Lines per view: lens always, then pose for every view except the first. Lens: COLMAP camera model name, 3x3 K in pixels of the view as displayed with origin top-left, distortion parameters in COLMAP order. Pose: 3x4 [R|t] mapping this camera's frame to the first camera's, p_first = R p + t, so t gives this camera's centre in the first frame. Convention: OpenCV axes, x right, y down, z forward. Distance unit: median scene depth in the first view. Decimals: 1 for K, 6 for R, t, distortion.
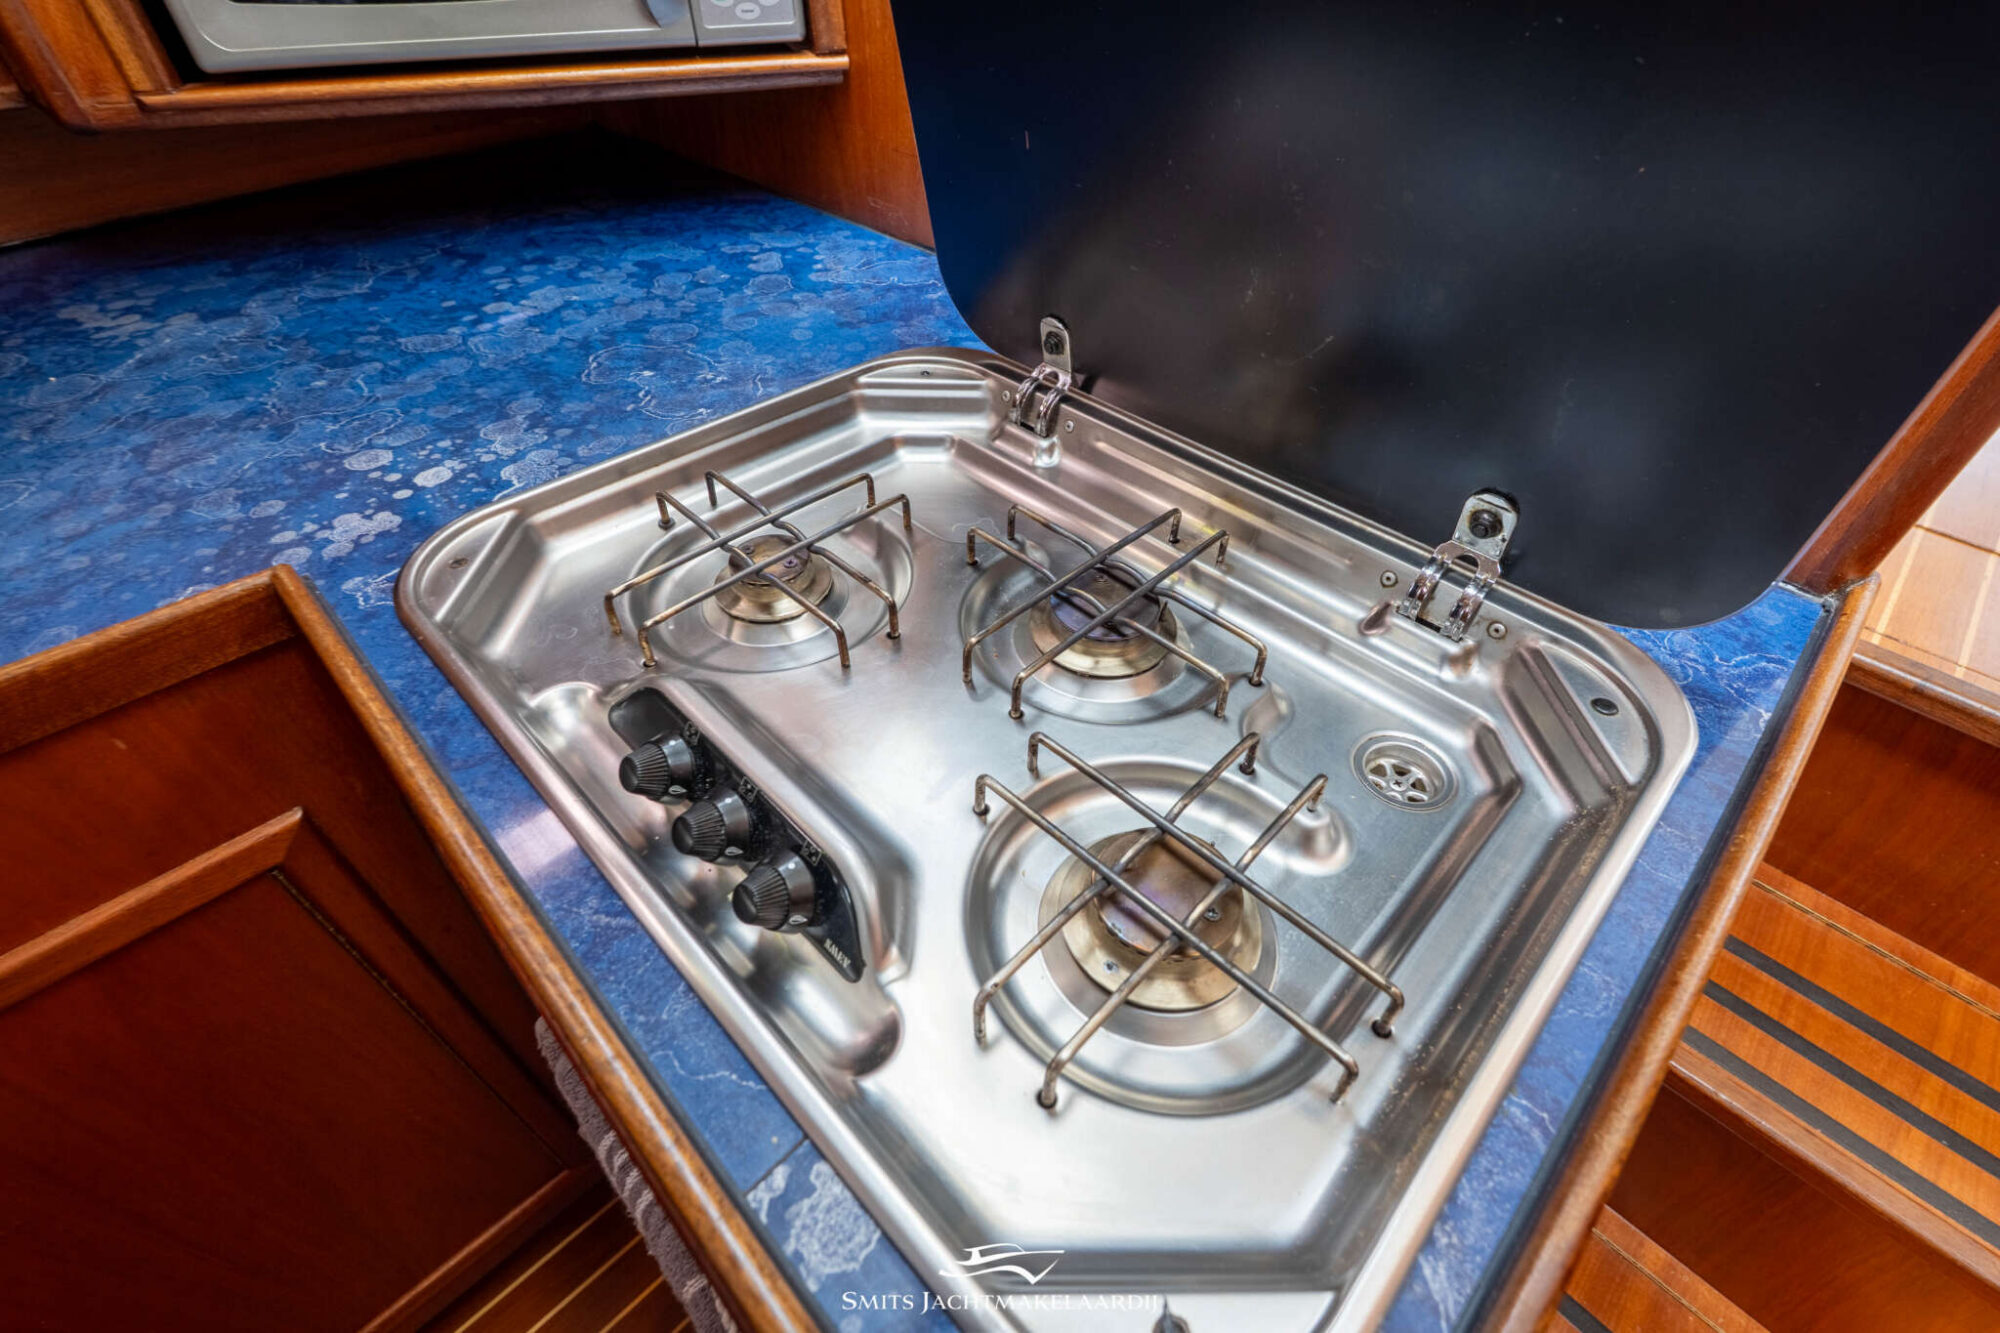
lens RADIAL K [[879.0, 0, 1004.0], [0, 879.0, 673.2], [0, 0, 1]] dist [-0.005616, 0.001473]
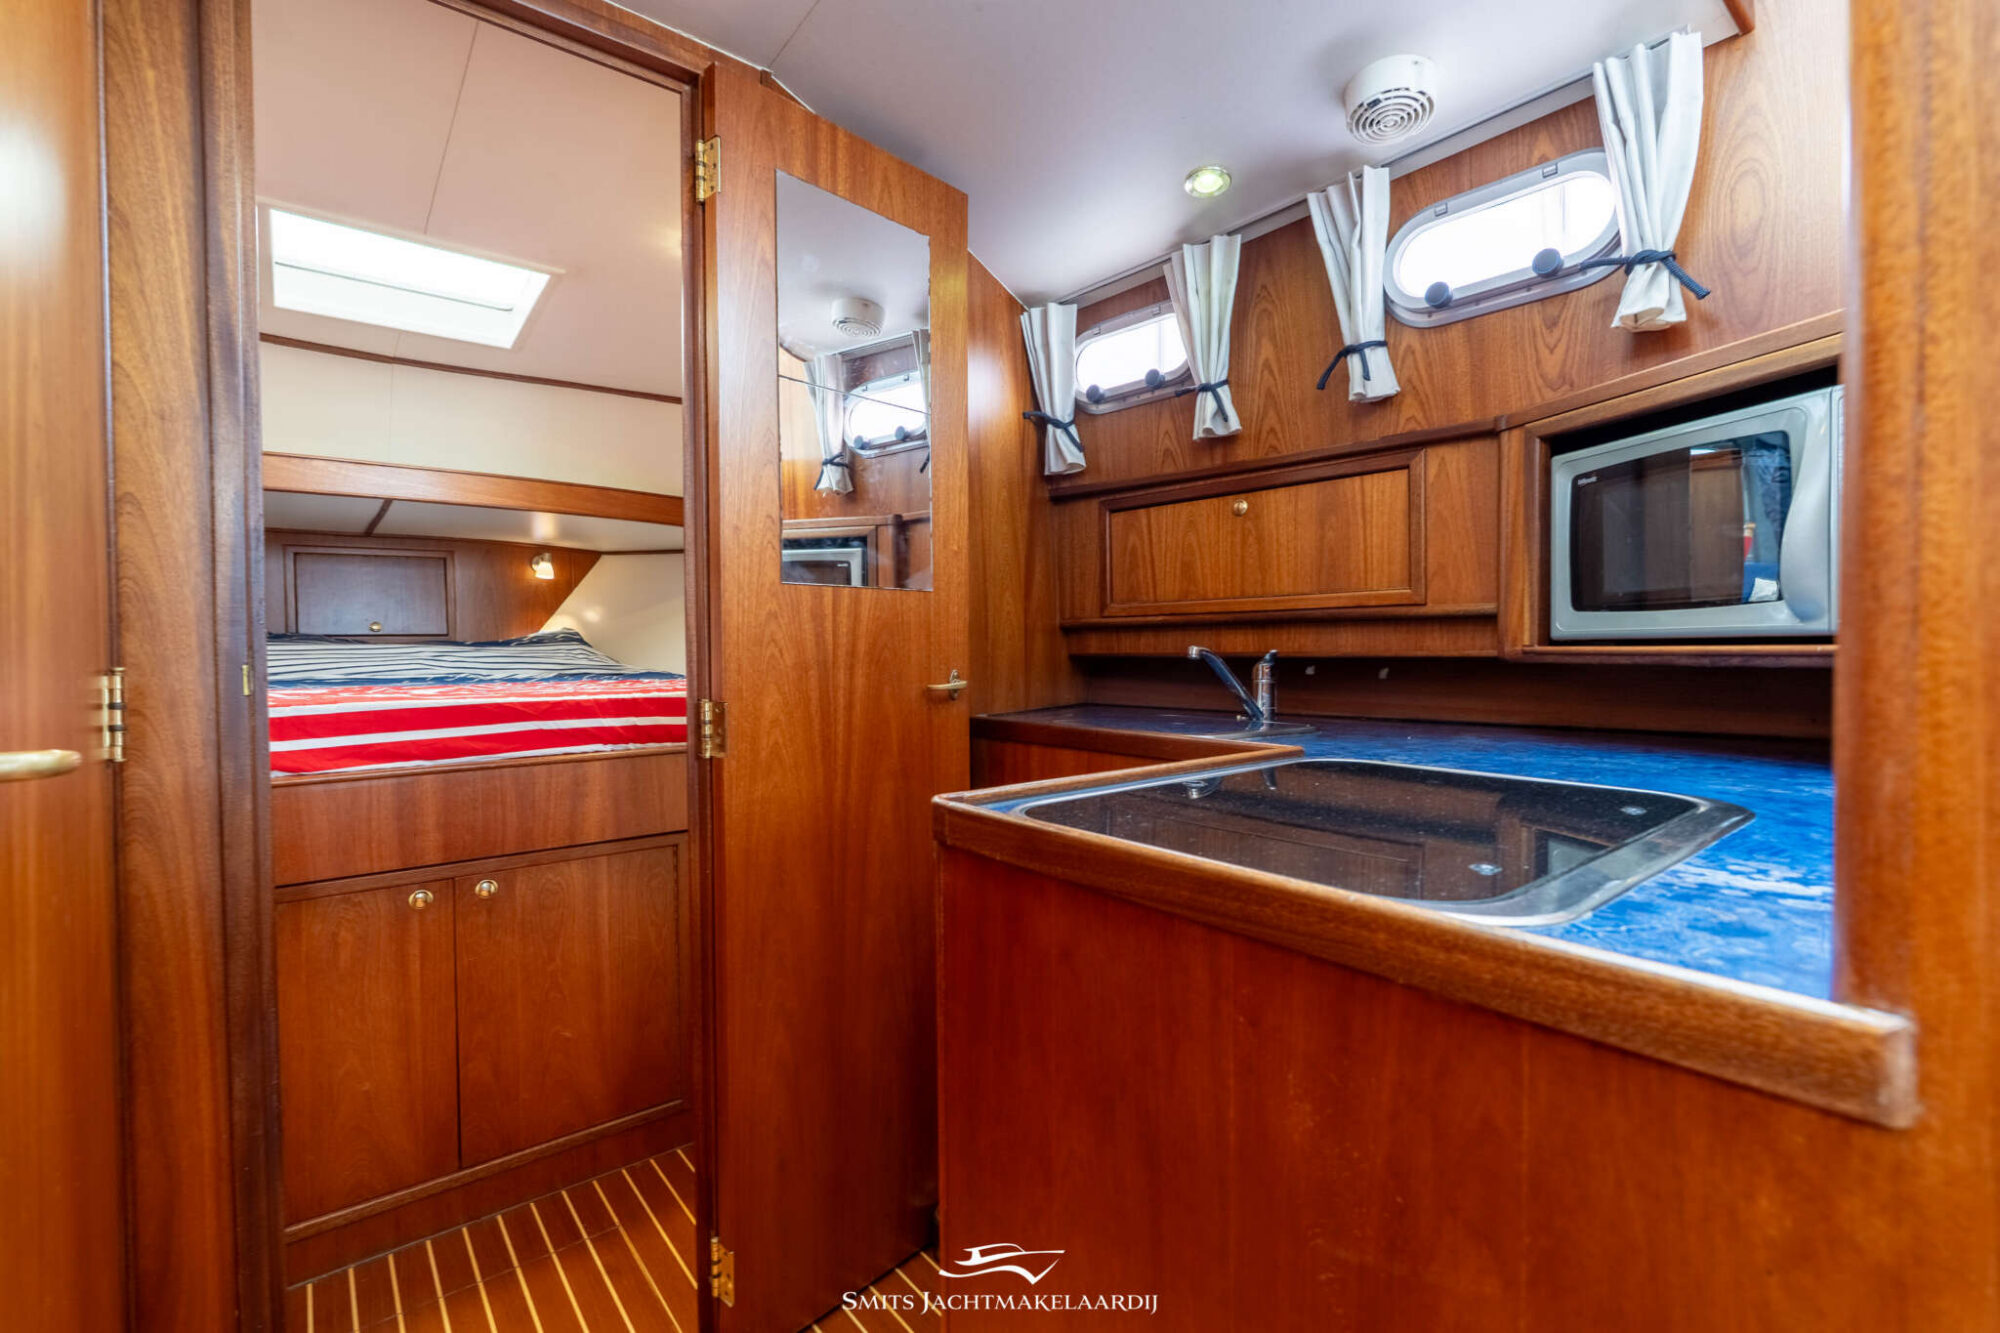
lens RADIAL K [[879.0, 0, 1000.7], [0, 879.0, 667.7], [0, 0, 1]] dist [-0.005616, 0.001473]
pose [[-0.104718, 0.007943, -0.994470, 1.113791], [-0.687473, 0.721992, 0.078158, 0.068766], [0.718621, 0.691855, -0.070144, 0.248810]]
